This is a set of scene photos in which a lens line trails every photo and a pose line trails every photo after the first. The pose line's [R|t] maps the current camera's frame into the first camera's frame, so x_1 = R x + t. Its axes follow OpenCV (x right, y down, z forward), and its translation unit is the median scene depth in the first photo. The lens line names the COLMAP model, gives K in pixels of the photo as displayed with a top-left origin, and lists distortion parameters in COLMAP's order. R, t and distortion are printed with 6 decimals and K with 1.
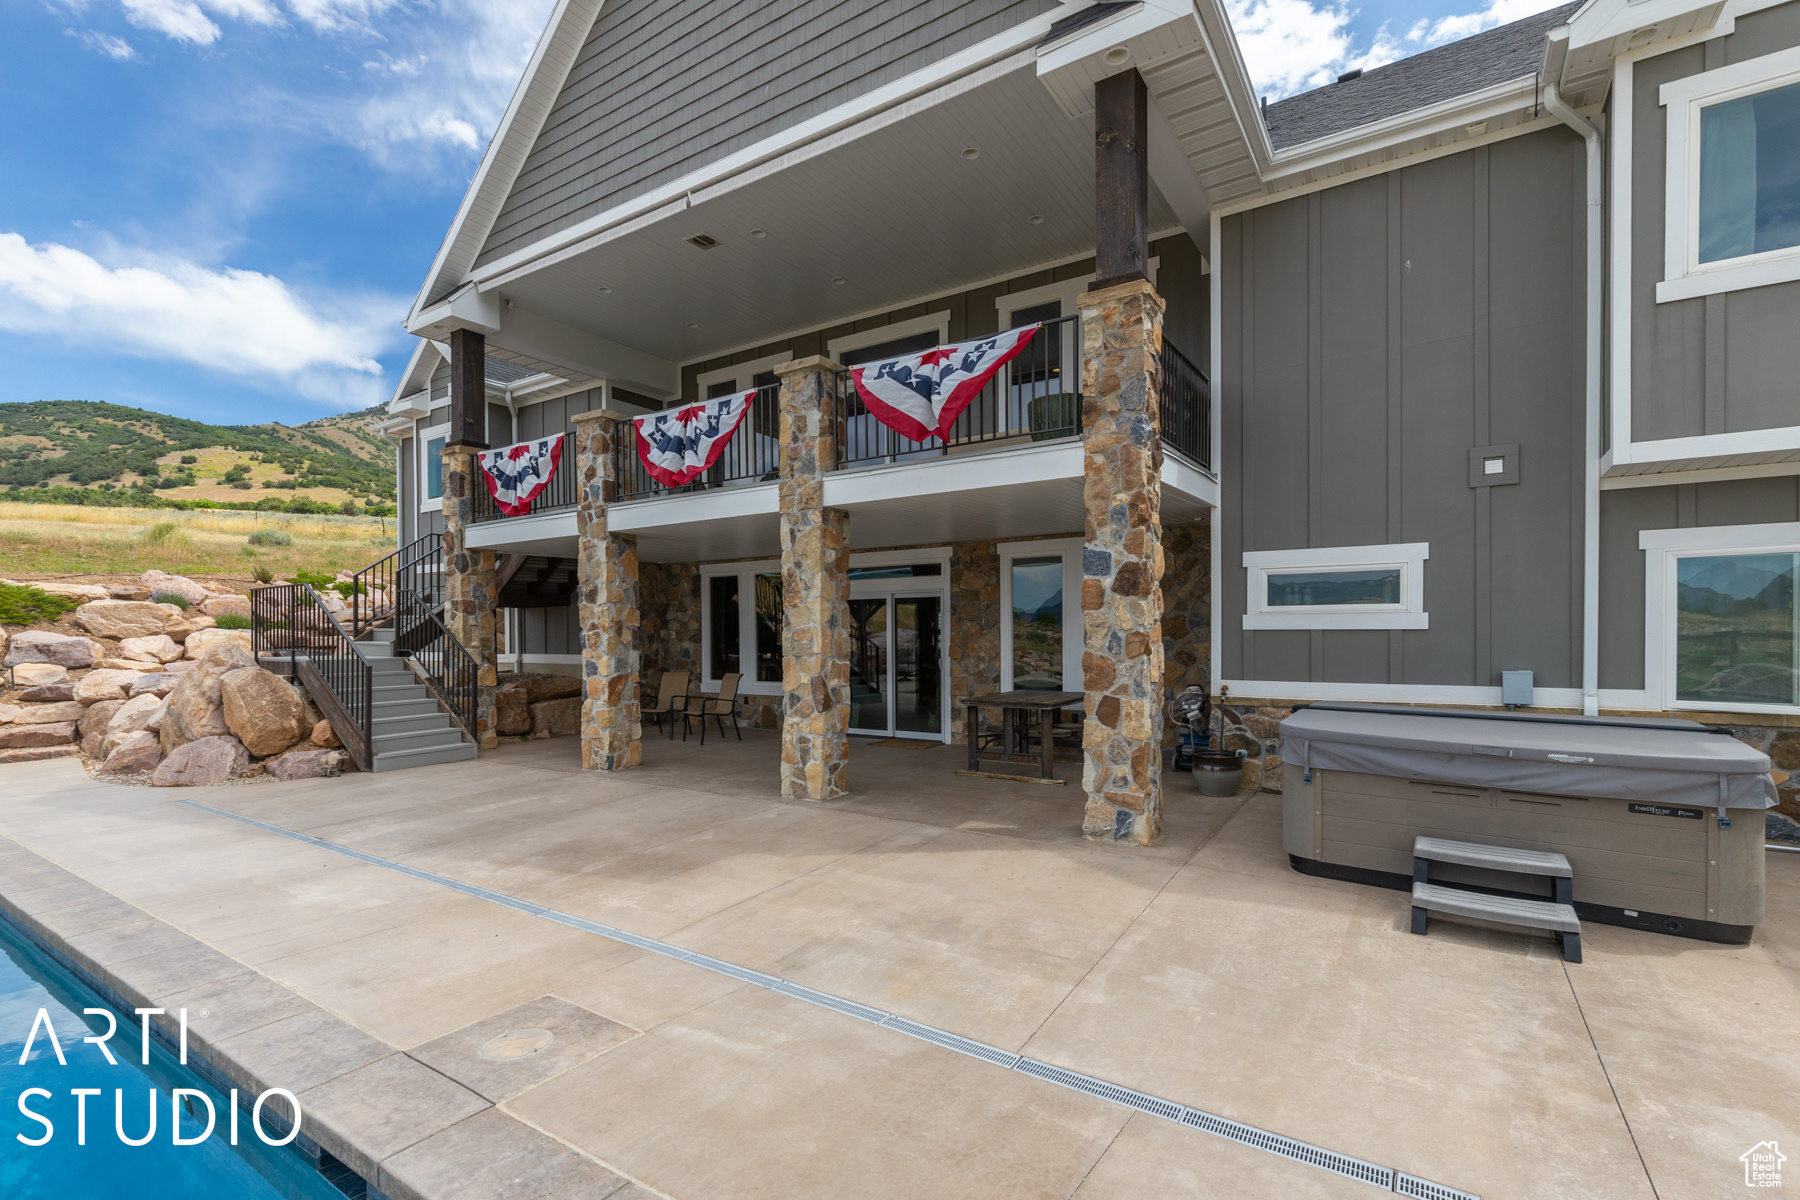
lens RADIAL K [[822.6, 0, 898.4], [0, 822.6, 639.5], [0, 0, 1]] dist [0.001977, -0.000129]
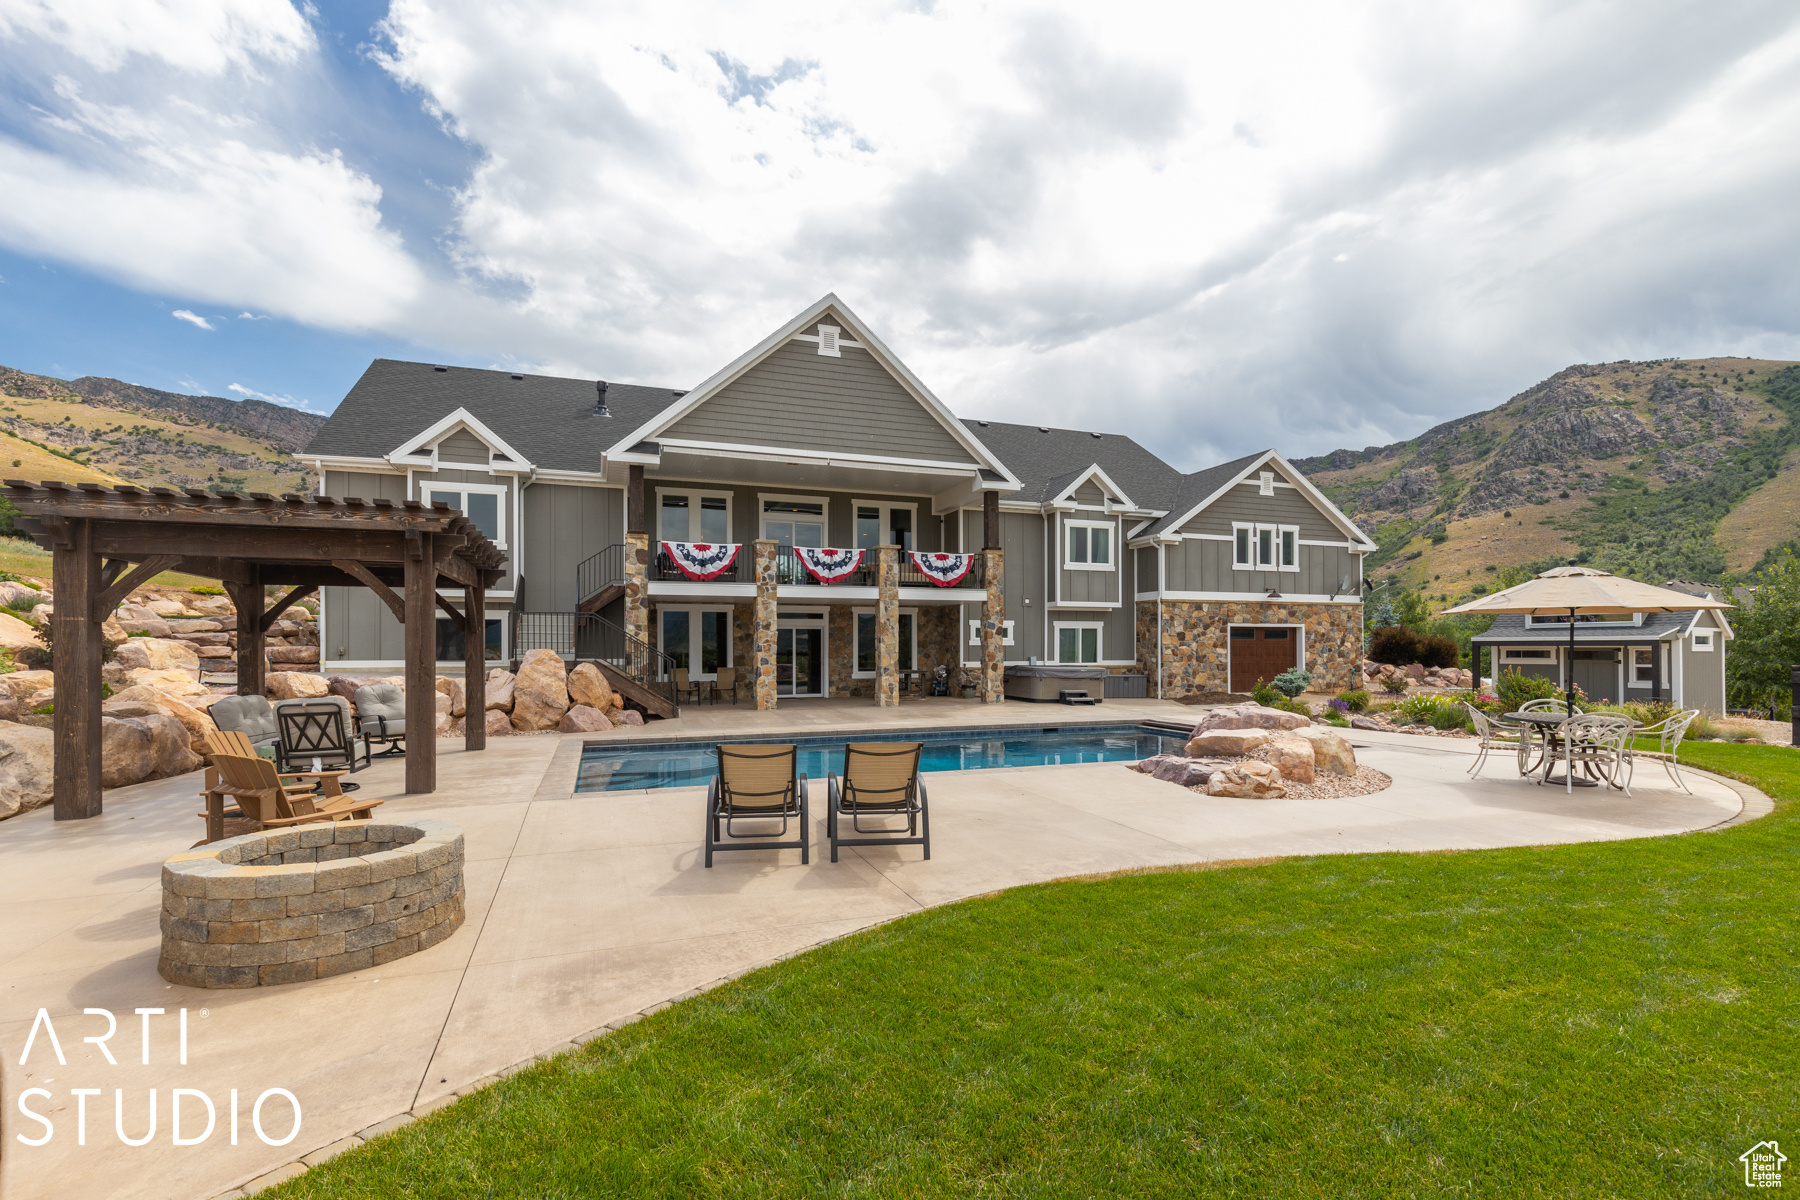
lens RADIAL K [[809.1, 0, 871.0], [0, 809.1, 647.8], [0, 0, 1]] dist [-0.002795, -0.000055]
pose [[0.607673, 0.005441, 0.794169, -3.029242], [0.005333, 0.999926, -0.010931, 0.040697], [-0.794170, 0.010878, 0.607599, -0.757964]]
